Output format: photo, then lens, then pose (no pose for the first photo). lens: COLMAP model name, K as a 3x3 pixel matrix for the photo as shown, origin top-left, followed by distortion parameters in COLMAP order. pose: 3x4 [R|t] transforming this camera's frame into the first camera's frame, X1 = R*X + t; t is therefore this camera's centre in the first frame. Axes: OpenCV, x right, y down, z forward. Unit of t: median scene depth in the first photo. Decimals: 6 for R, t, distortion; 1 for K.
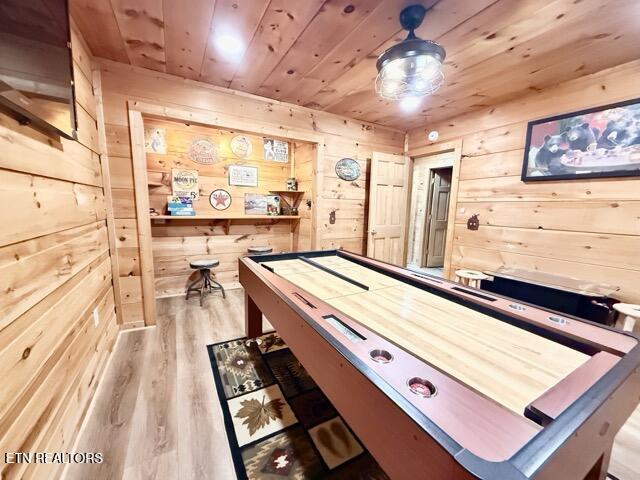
lens RADIAL K [[255.5, 0, 315.7], [0, 255.5, 240.8], [0, 0, 1]] dist [0.002810, -0.001764]
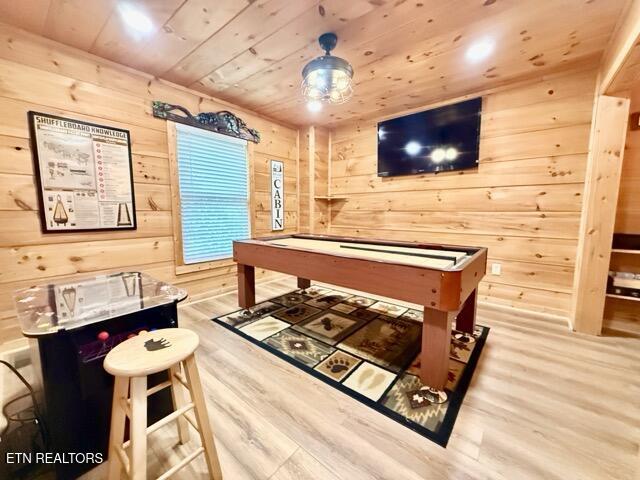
lens RADIAL K [[255.5, 0, 318.0], [0, 255.5, 239.8], [0, 0, 1]] dist [0.002810, -0.001764]
pose [[-0.928075, 0.017465, -0.371984, 0.546158], [-0.074882, 0.969744, 0.232357, -0.119724], [0.364788, 0.243500, -0.898687, 1.401302]]
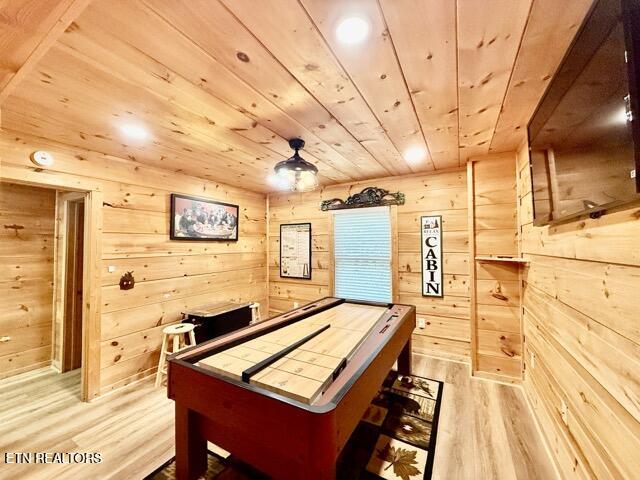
lens RADIAL K [[255.5, 0, 320.7], [0, 255.5, 239.8], [0, 0, 1]] dist [0.002810, -0.001764]
pose [[-0.537426, 0.004776, 0.843297, -0.581106], [0.112494, 0.991453, 0.066076, -0.231340], [-0.835774, 0.130377, -0.533370, 1.045366]]
